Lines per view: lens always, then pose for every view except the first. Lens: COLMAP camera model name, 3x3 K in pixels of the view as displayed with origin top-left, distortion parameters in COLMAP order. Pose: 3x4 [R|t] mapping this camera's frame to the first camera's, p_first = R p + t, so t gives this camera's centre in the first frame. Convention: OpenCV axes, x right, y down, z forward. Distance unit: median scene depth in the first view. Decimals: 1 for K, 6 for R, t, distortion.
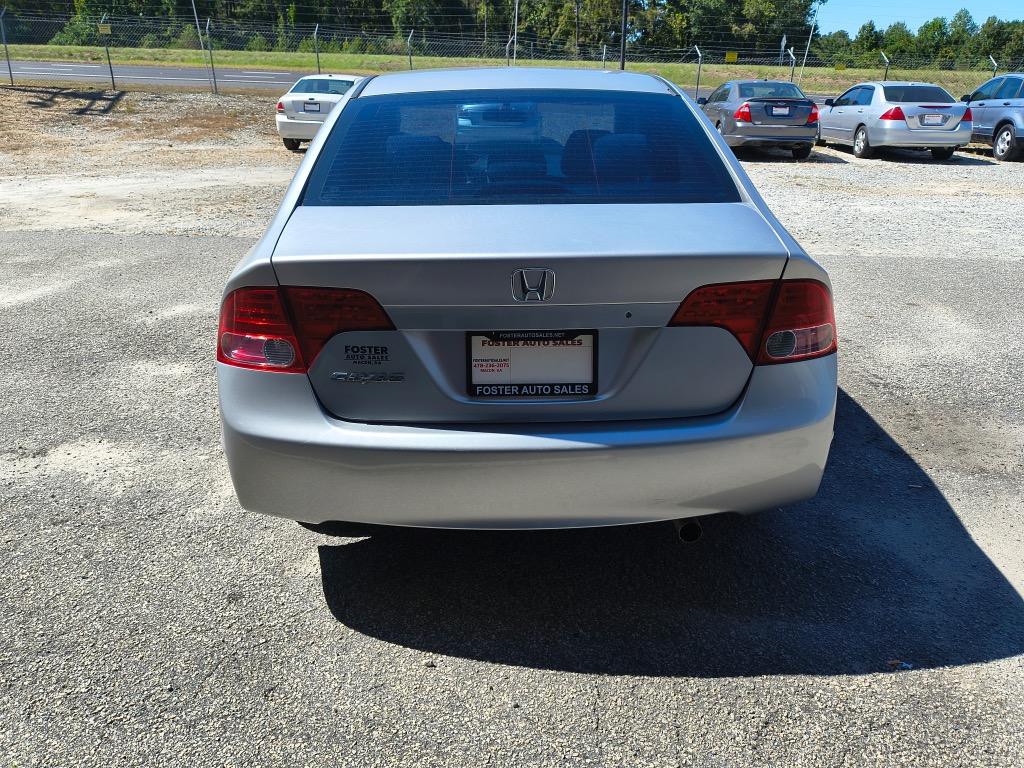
lens RADIAL K [[758.4, 0, 508.0], [0, 758.4, 383.5], [0, 0, 1]] dist [-0.004117, 0.003693]
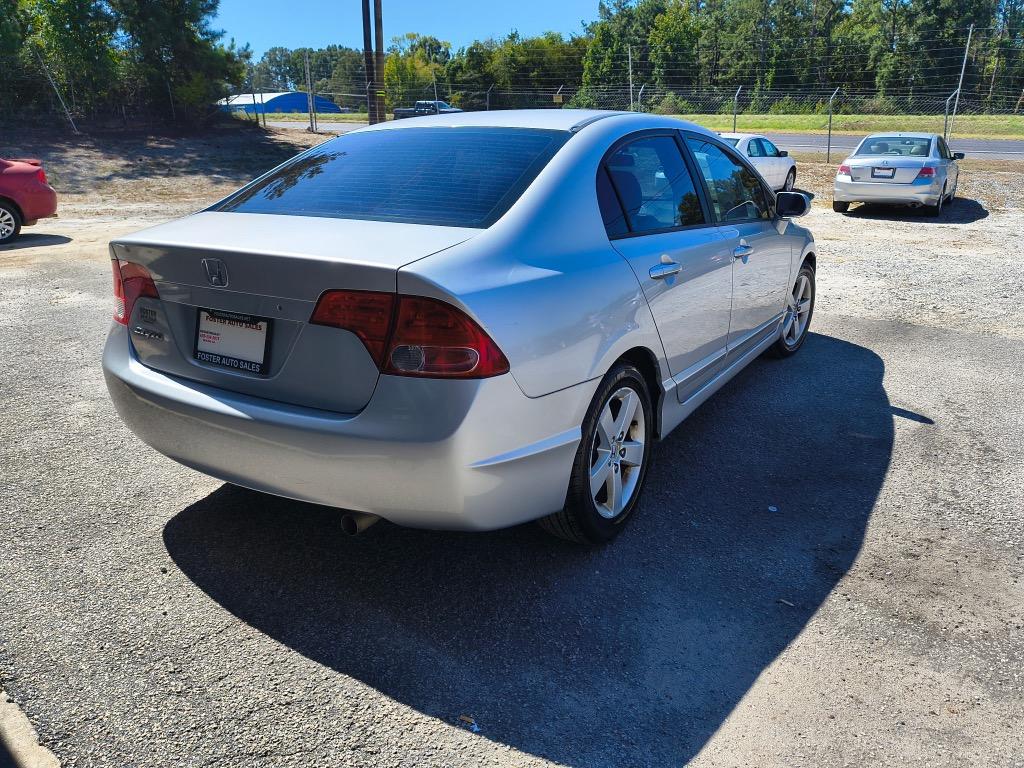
lens RADIAL K [[758.4, 0, 508.0], [0, 758.4, 383.5], [0, 0, 1]] dist [-0.004117, 0.003693]
pose [[0.829265, 0.163885, -0.534286, 0.991824], [-0.202534, 0.979175, -0.014005, -0.028811], [0.520864, 0.119825, 0.845188, 0.203507]]
